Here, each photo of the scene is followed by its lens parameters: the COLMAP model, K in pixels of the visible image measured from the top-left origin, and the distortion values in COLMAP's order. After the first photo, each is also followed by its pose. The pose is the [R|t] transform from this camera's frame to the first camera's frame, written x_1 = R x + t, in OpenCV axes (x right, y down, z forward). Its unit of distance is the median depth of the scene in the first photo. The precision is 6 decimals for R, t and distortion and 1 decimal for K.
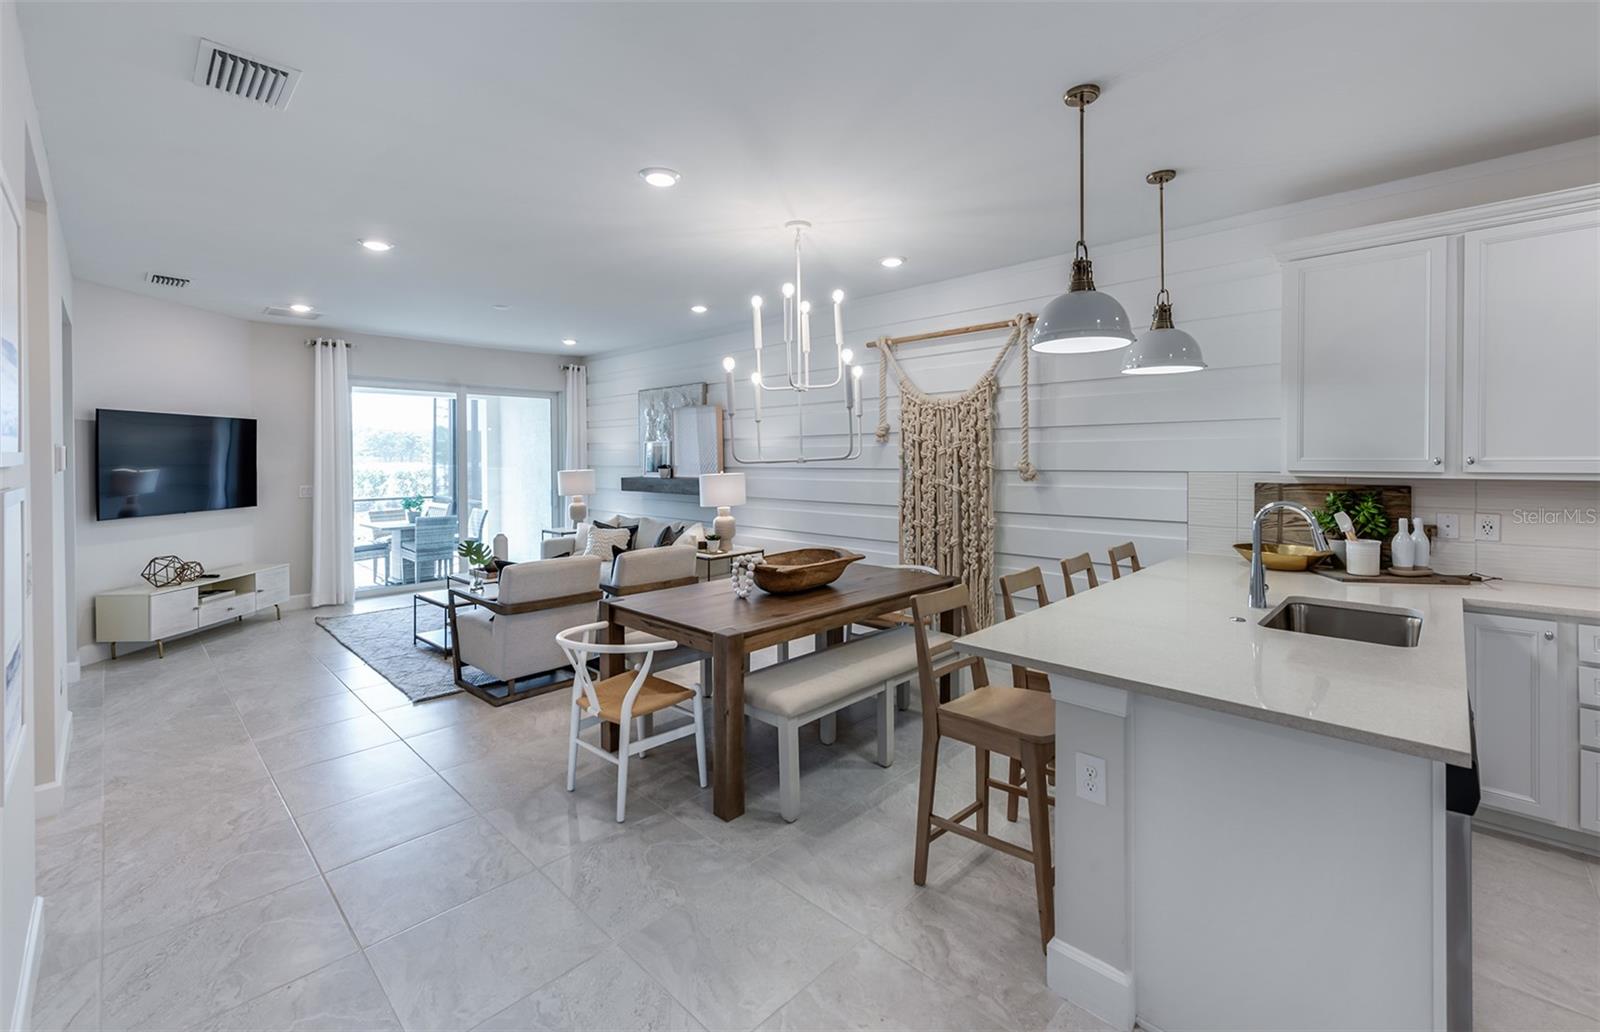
lens RADIAL K [[666.8, 0, 796.9], [0, 666.8, 447.7], [0, 0, 1]] dist [-0.001946, -0.000172]
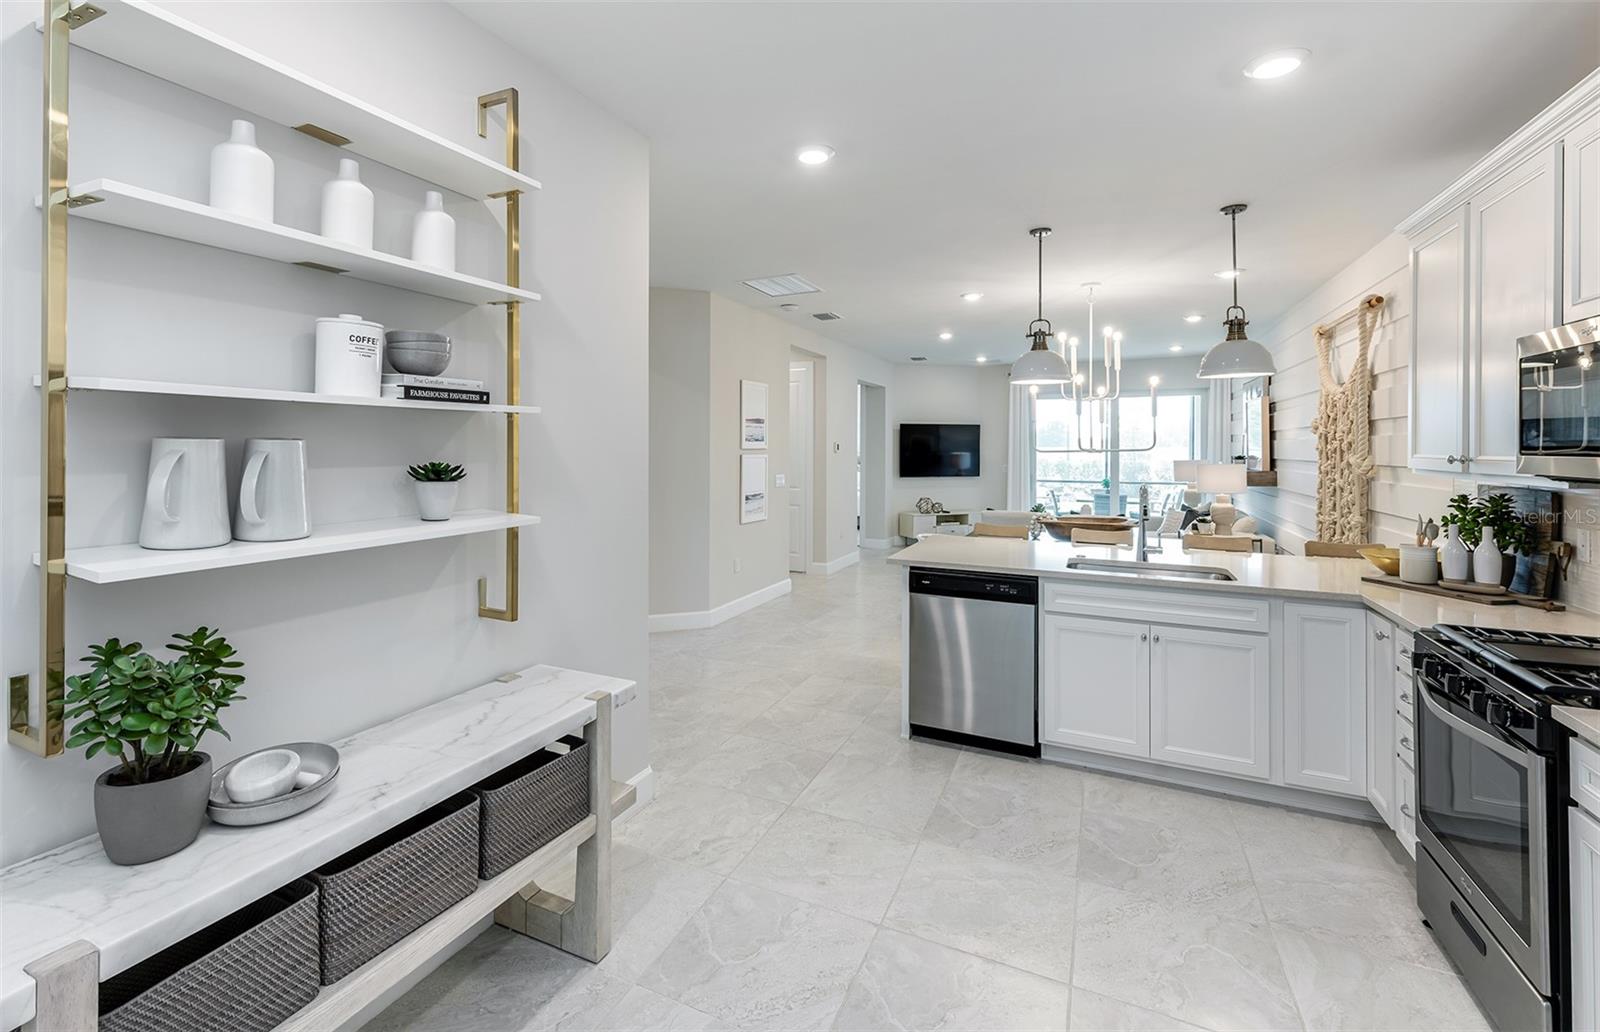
lens RADIAL K [[666.8, 0, 796.9], [0, 666.8, 447.7], [0, 0, 1]] dist [-0.001946, -0.000172]
pose [[0.370661, 0.006846, -0.928743, 0.722096], [0.006009, 0.999934, 0.009768, -0.004752], [0.928749, -0.009201, 0.370596, -0.072338]]
